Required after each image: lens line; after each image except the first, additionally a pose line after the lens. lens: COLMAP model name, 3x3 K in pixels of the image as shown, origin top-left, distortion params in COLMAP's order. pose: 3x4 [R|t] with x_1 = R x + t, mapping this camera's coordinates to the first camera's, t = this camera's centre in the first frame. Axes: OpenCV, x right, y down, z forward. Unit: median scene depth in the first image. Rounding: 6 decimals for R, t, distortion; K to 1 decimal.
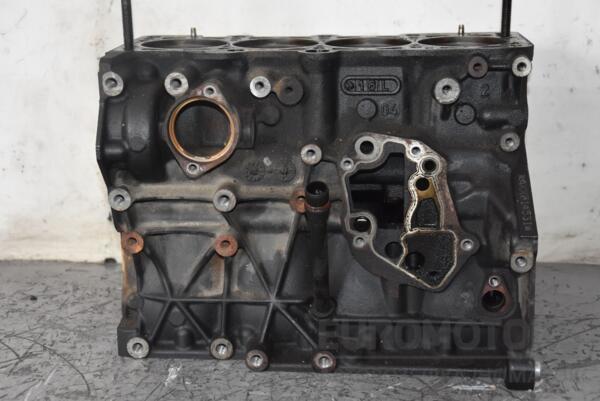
lens RADIAL K [[1064.5, 0, 300.0], [0, 1064.5, 200.5], [0, 0, 1]] dist [0.198028, 0.046070]
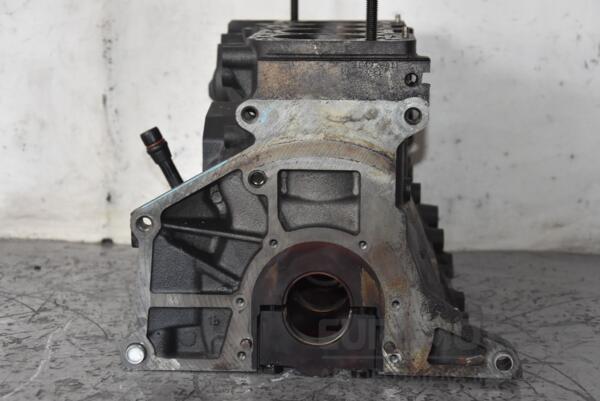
lens RADIAL K [[1298.8, 0, 300.0], [0, 1298.8, 200.5], [0, 0, 1]] dist [0.292933, 0.156794]
pose [[0.999137, 0.026198, 0.032234, -0.040558], [-0.024418, 0.998219, -0.054422, 0.091291], [-0.033602, 0.053588, 0.997998, -0.268479]]
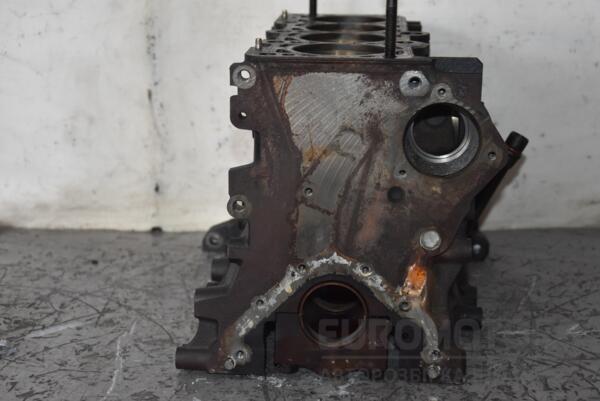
lens RADIAL K [[1205.1, 0, 281.2], [0, 1205.1, 201.0], [0, 0, 1]] dist [0.258307, 0.064007]
pose [[0.999652, -0.005666, 0.025774, -0.095805], [0.005294, 0.999881, 0.014479, 0.013553], [-0.025853, -0.014338, 0.999563, -0.213419]]
